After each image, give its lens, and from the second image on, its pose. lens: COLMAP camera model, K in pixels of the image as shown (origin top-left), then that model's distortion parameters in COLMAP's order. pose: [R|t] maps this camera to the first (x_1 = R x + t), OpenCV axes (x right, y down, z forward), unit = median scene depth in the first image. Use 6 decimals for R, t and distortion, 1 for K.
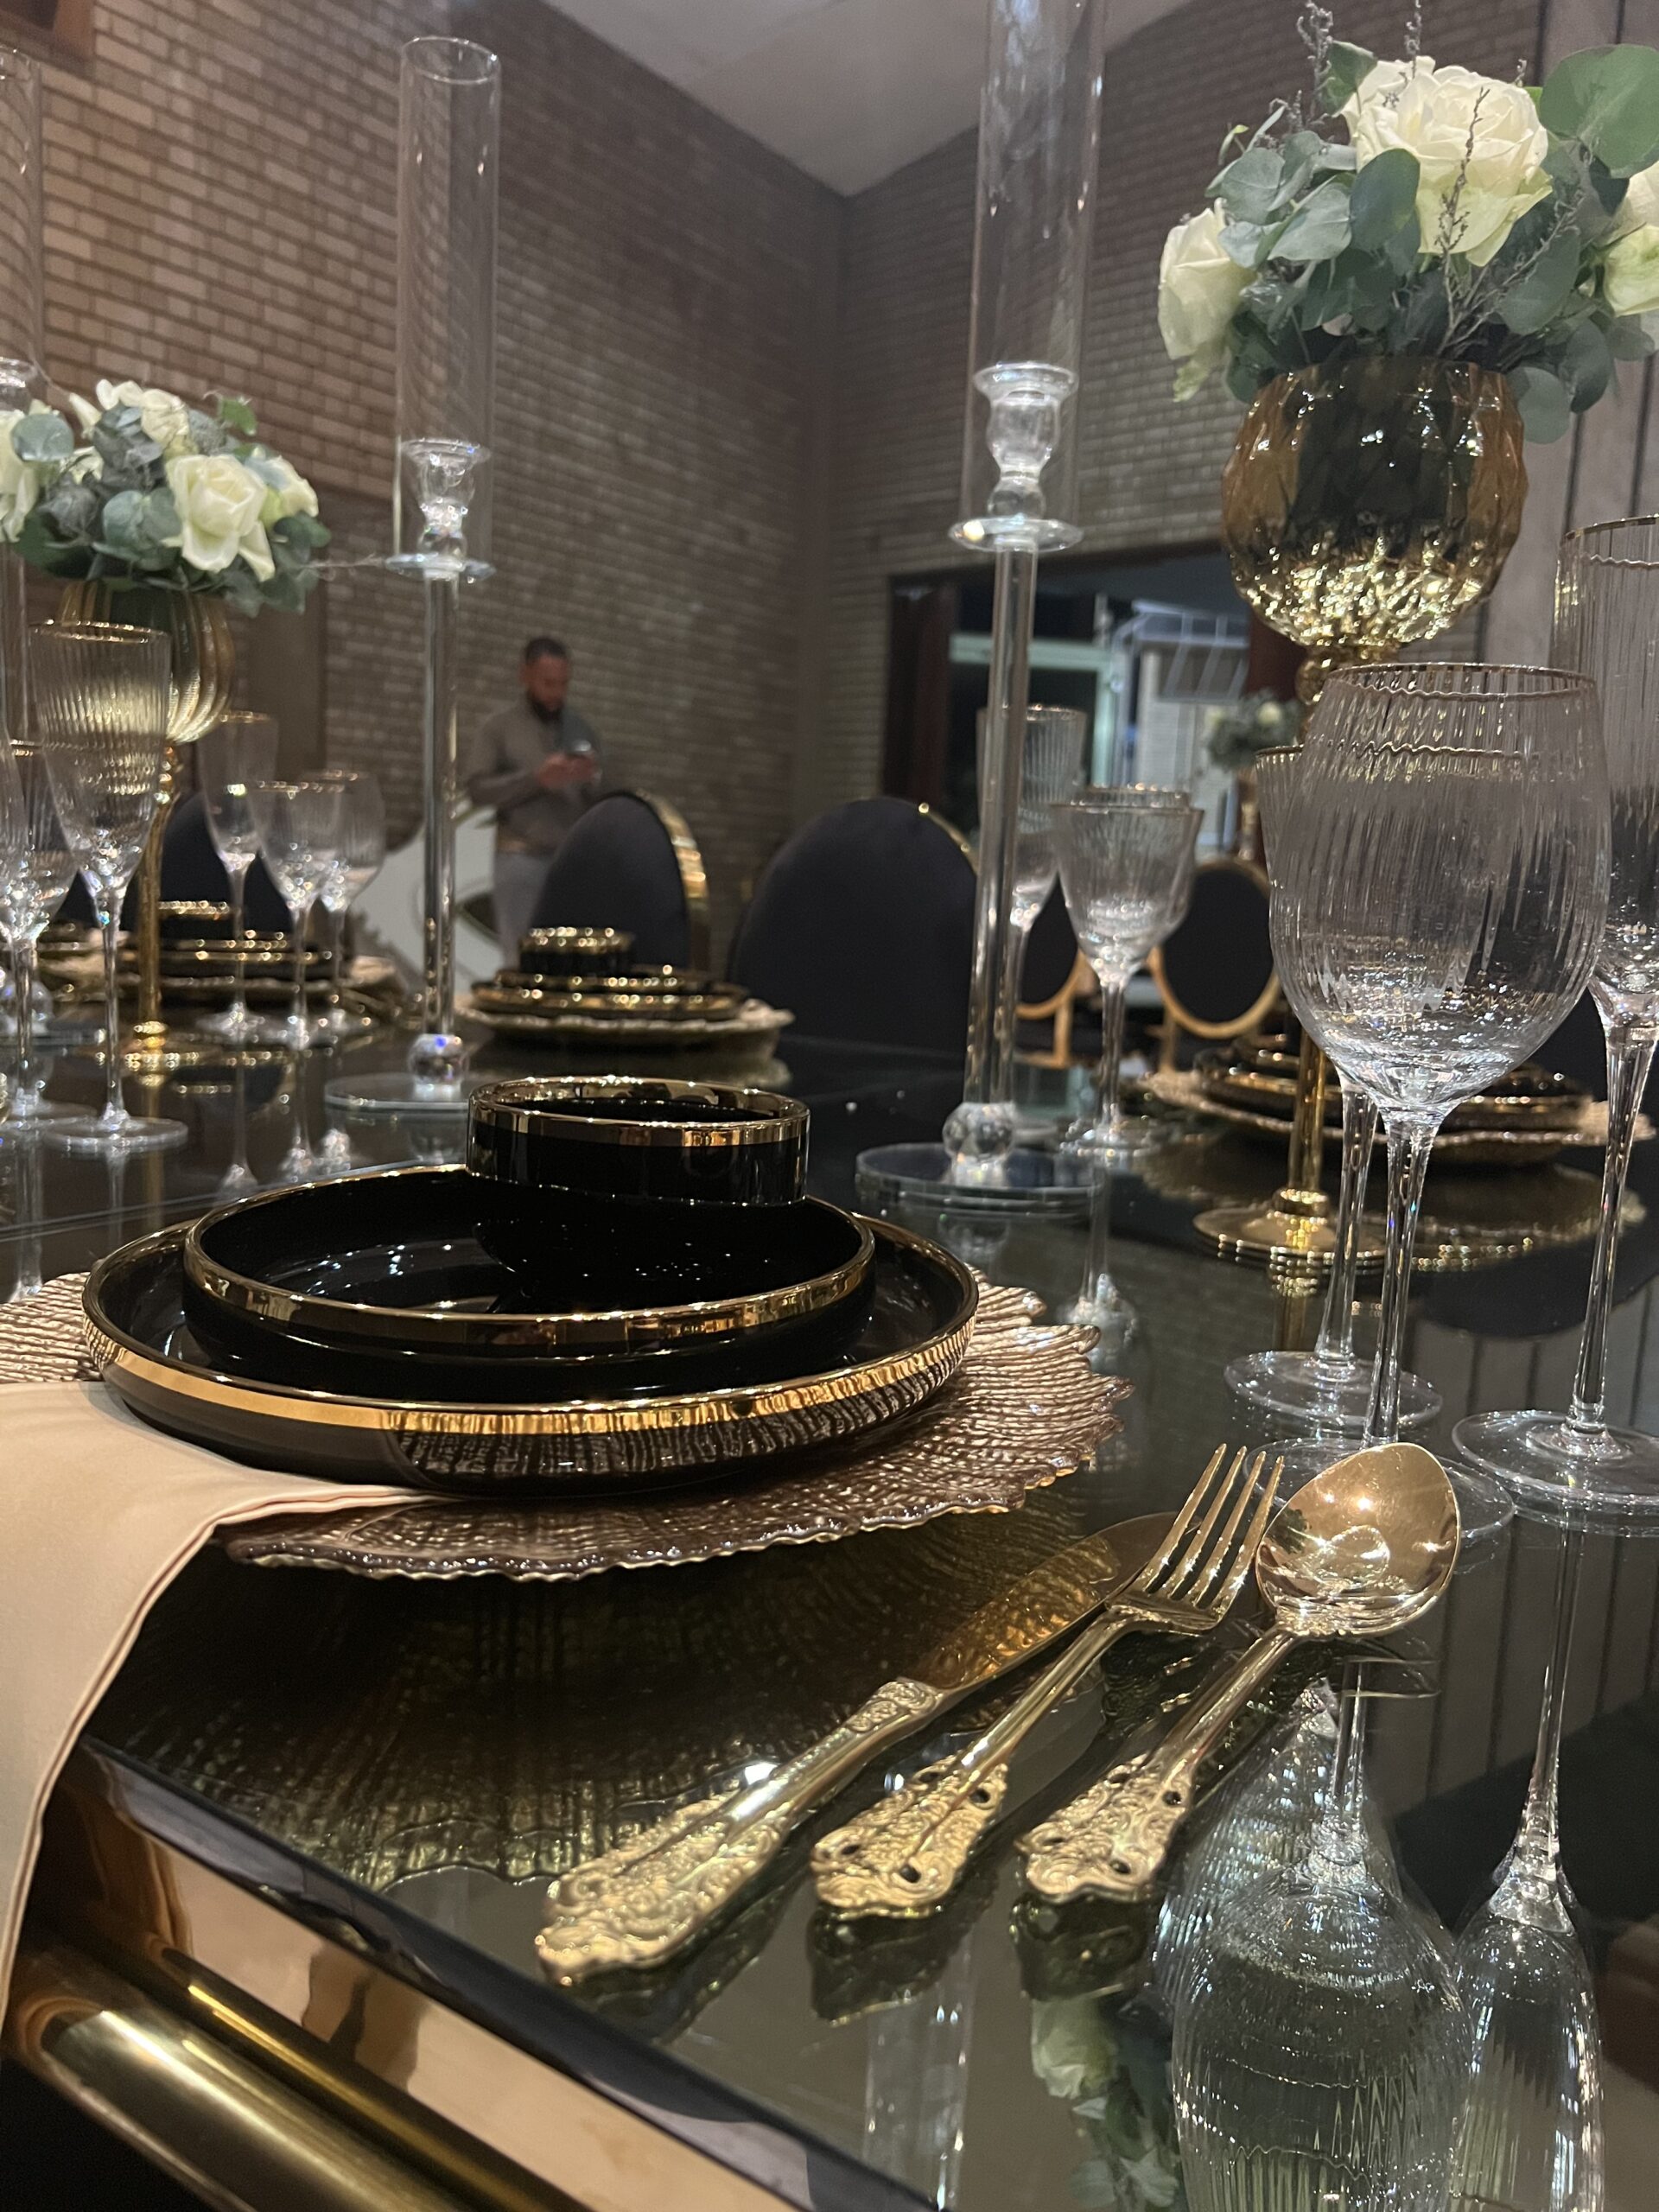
lens RADIAL K [[1684.7, 0, 809.0], [0, 1684.7, 1113.2], [0, 0, 1]] dist [0.039546, -0.047793]
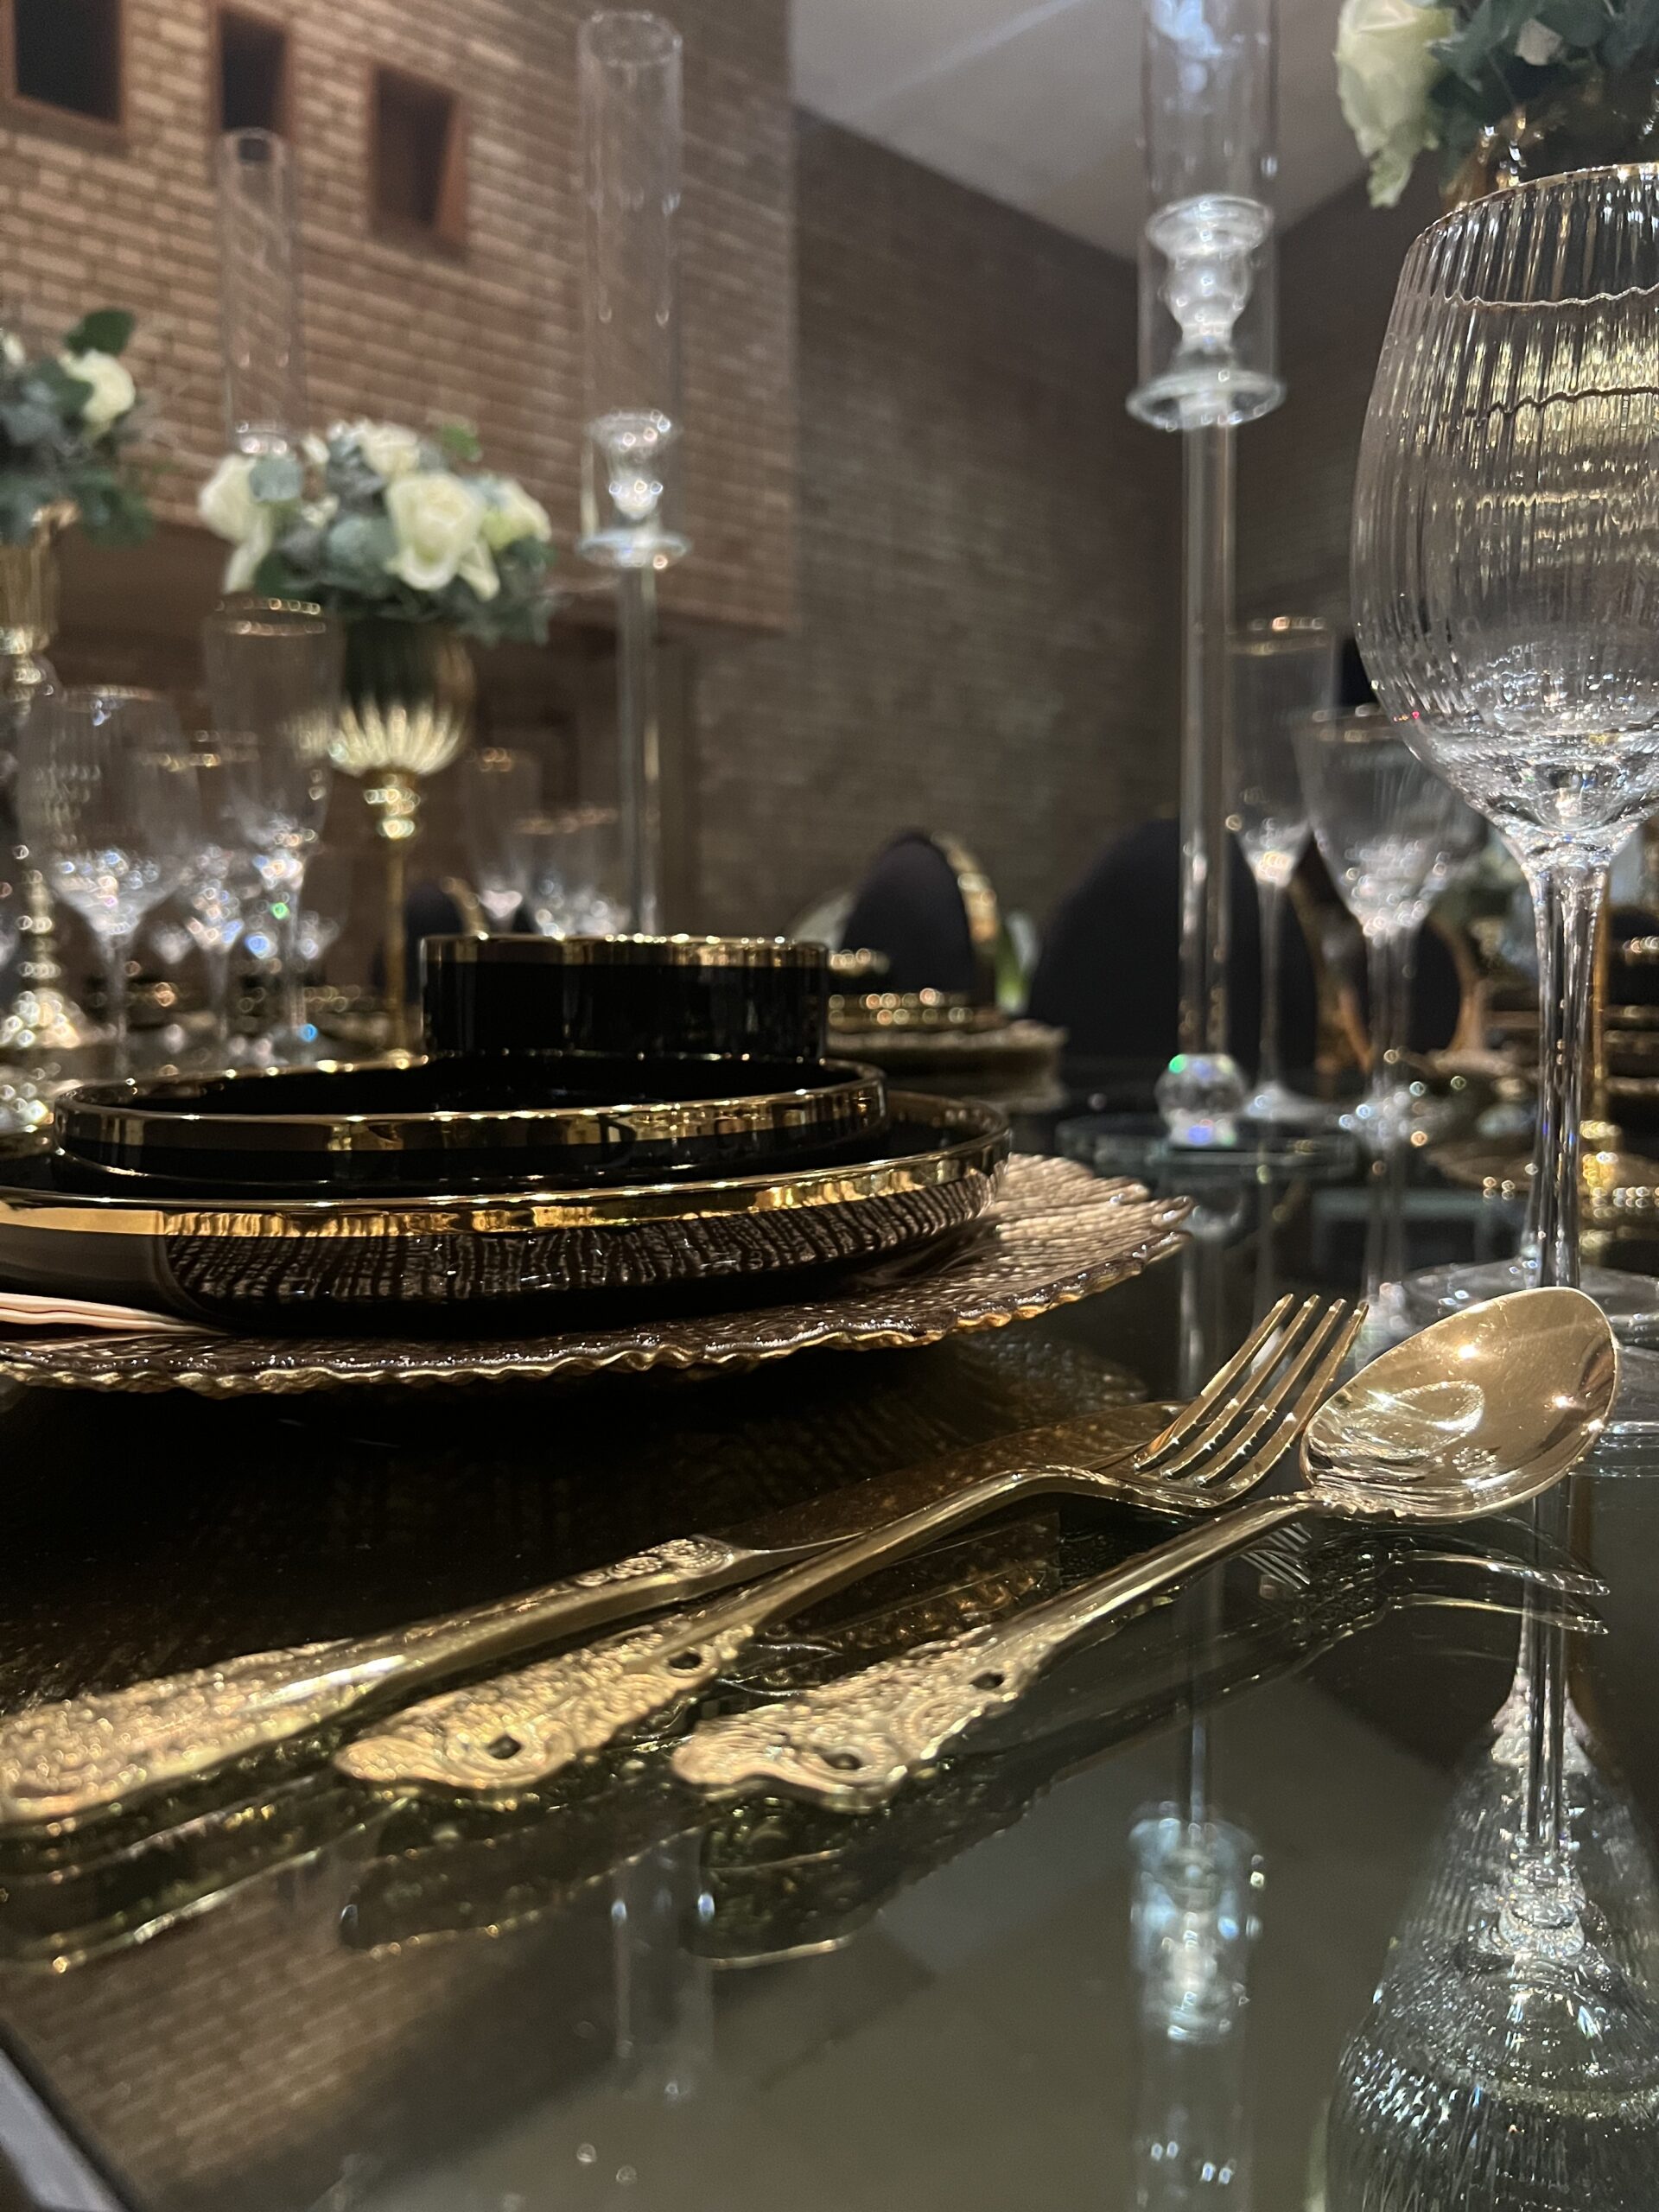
lens RADIAL K [[1684.7, 0, 841.0], [0, 1684.7, 1107.3], [0, 0, 1]] dist [0.039546, -0.047793]
pose [[0.974154, -0.038076, -0.222652, 0.092779], [0.019382, 0.996145, -0.085548, 0.073992], [0.225051, 0.079022, 0.971137, 0.104328]]
